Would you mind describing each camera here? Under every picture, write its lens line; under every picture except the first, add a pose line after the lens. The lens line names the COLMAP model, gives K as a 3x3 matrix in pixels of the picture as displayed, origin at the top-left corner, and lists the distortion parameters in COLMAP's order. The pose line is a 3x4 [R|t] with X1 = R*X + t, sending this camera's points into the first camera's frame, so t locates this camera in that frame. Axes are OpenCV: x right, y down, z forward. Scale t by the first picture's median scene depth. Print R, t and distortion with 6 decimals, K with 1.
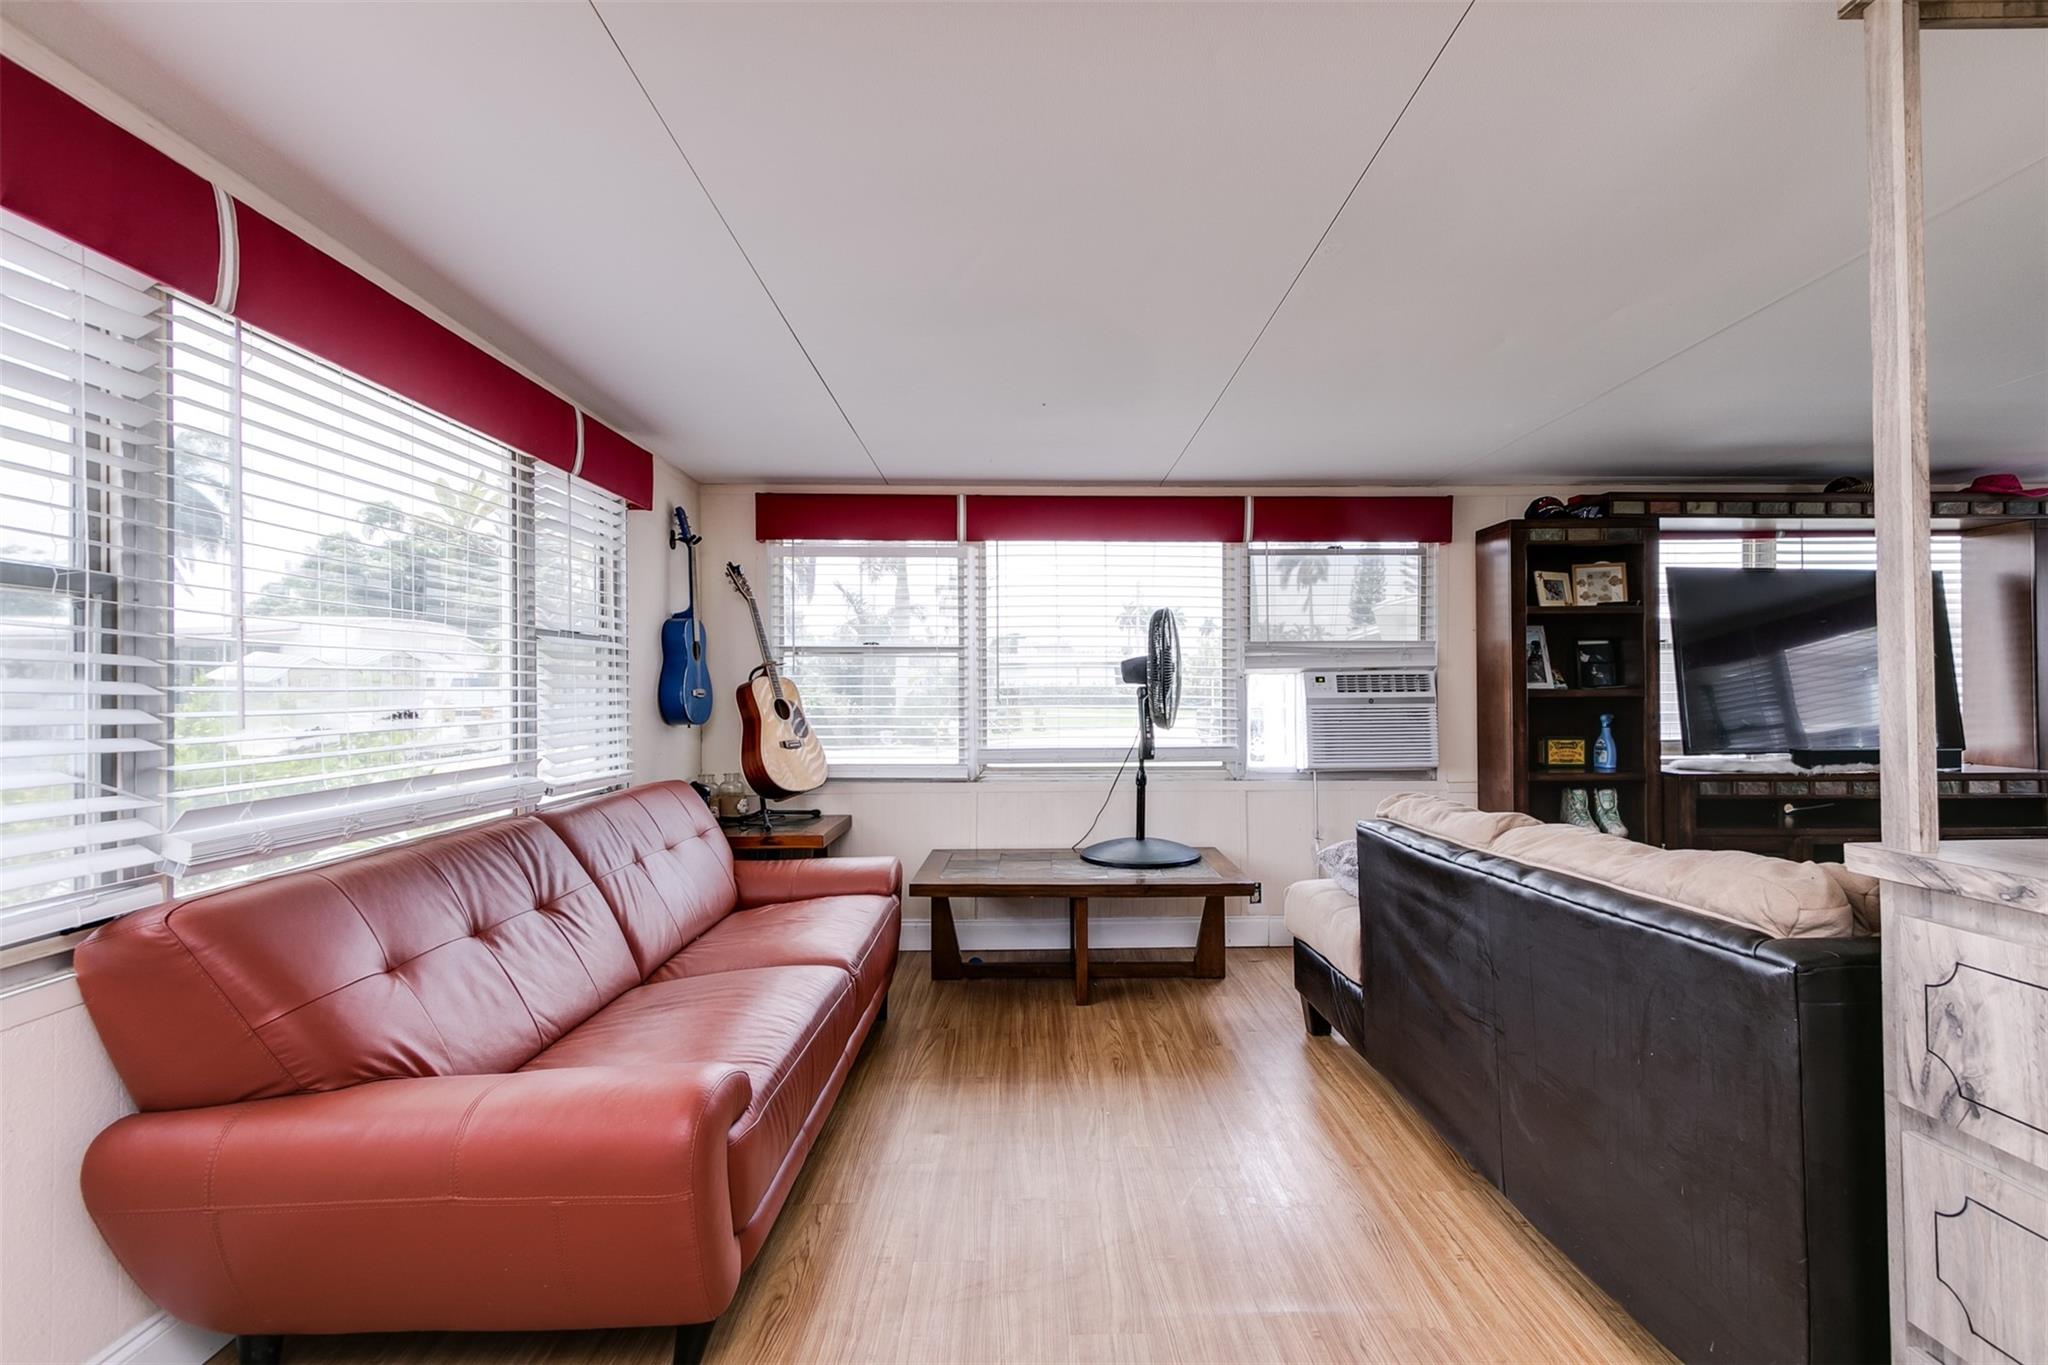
lens RADIAL K [[921.8, 0, 1036.3], [0, 921.8, 681.3], [0, 0, 1]] dist [-0.001433, -0.000037]
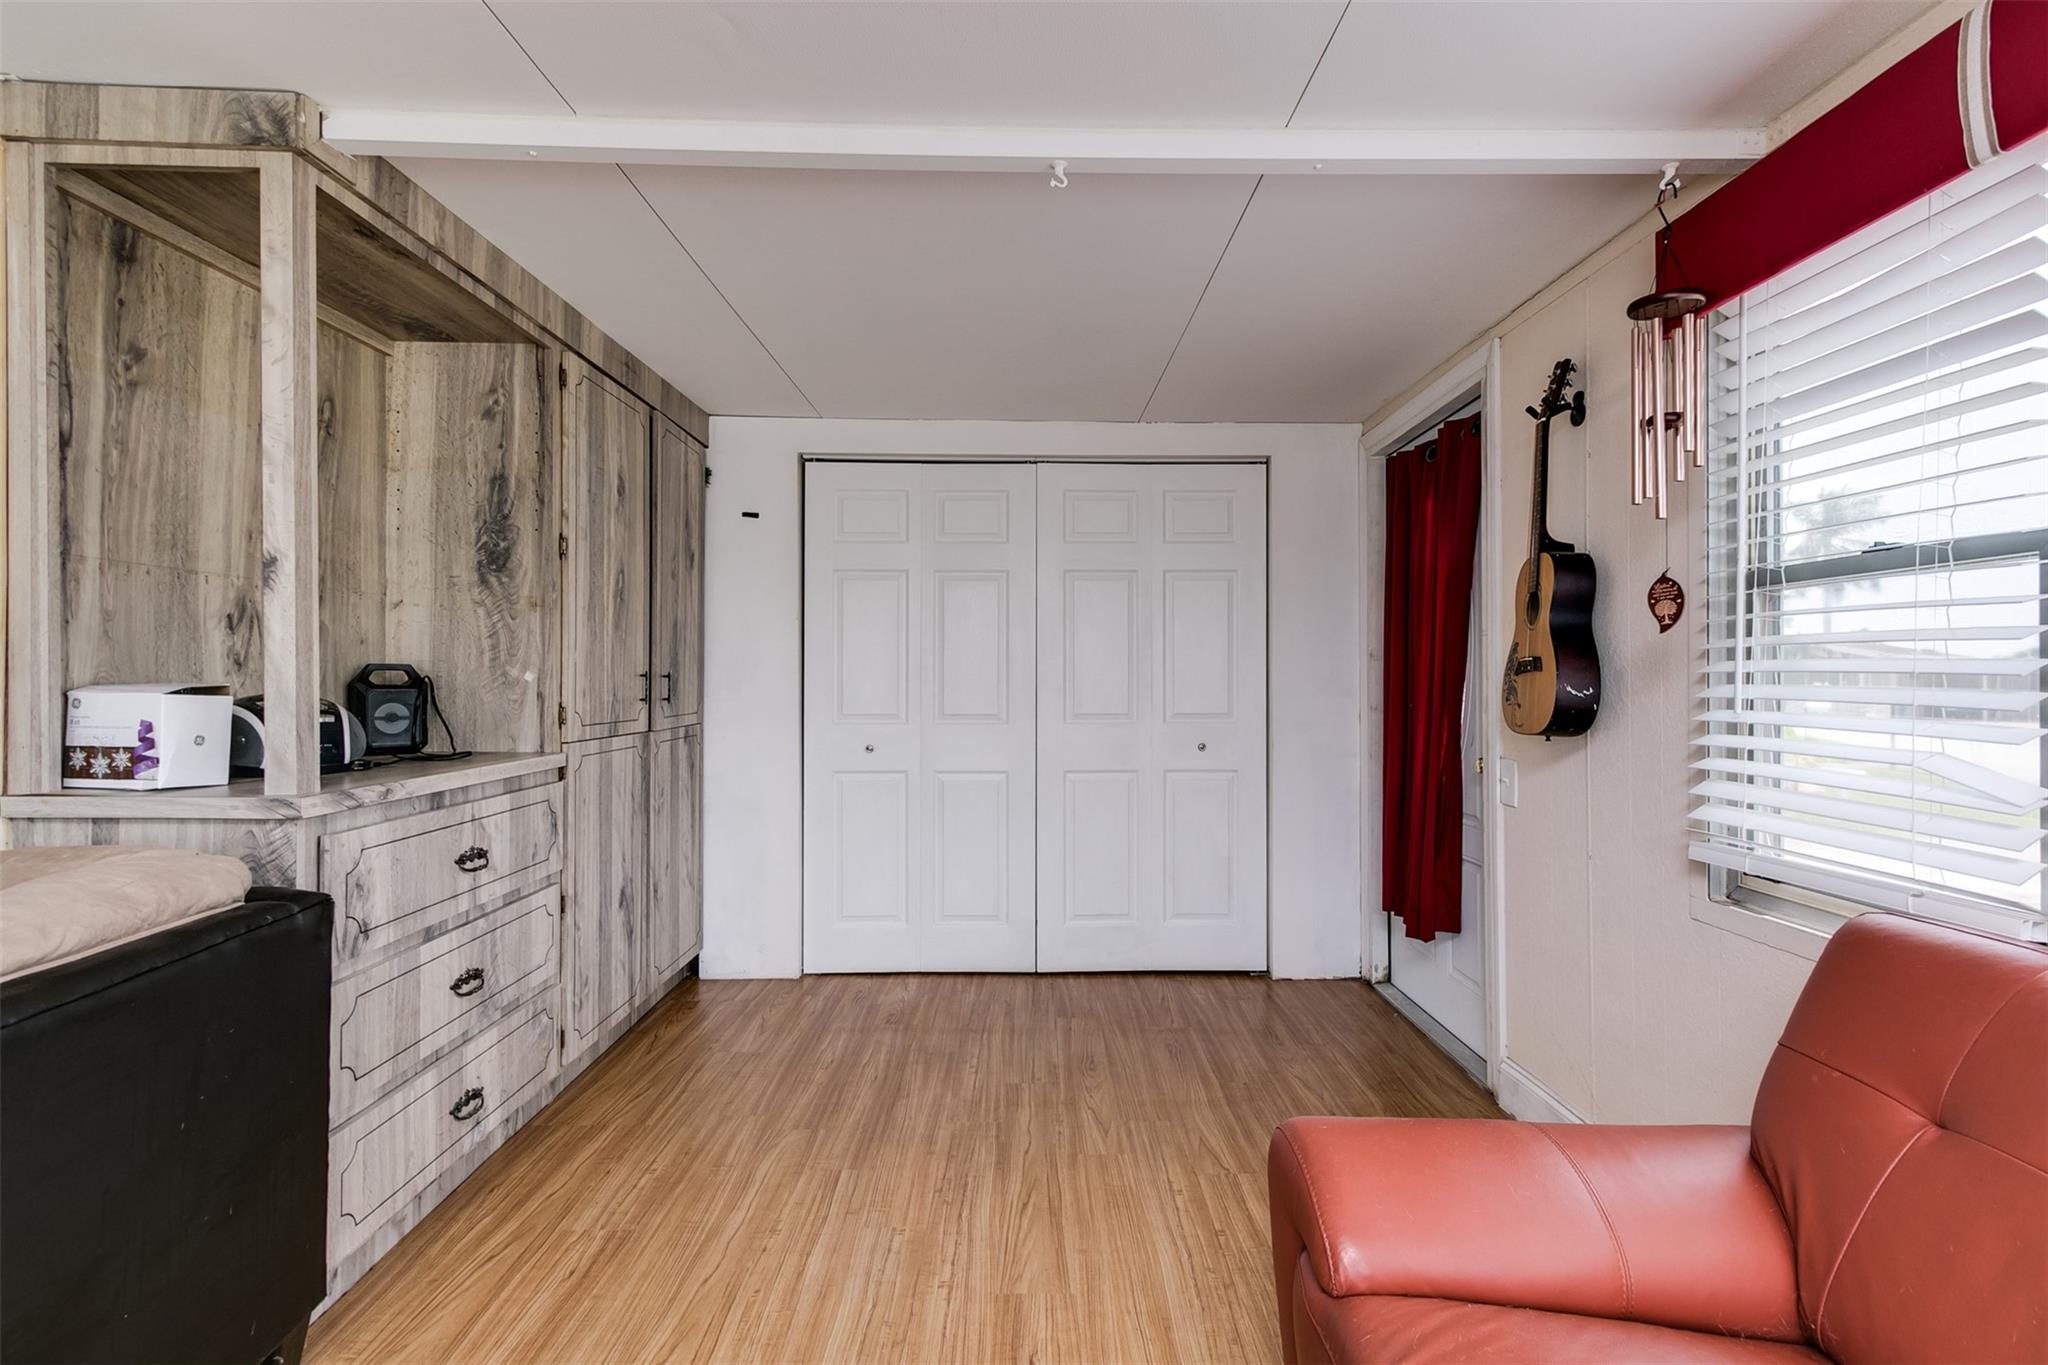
lens RADIAL K [[921.8, 0, 1036.3], [0, 921.8, 681.3], [0, 0, 1]] dist [-0.001433, -0.000037]
pose [[-0.999850, 0.006500, -0.016027, -0.141131], [0.006620, 0.999950, -0.007447, 0.033892], [0.015978, -0.007552, -0.999844, 2.578647]]
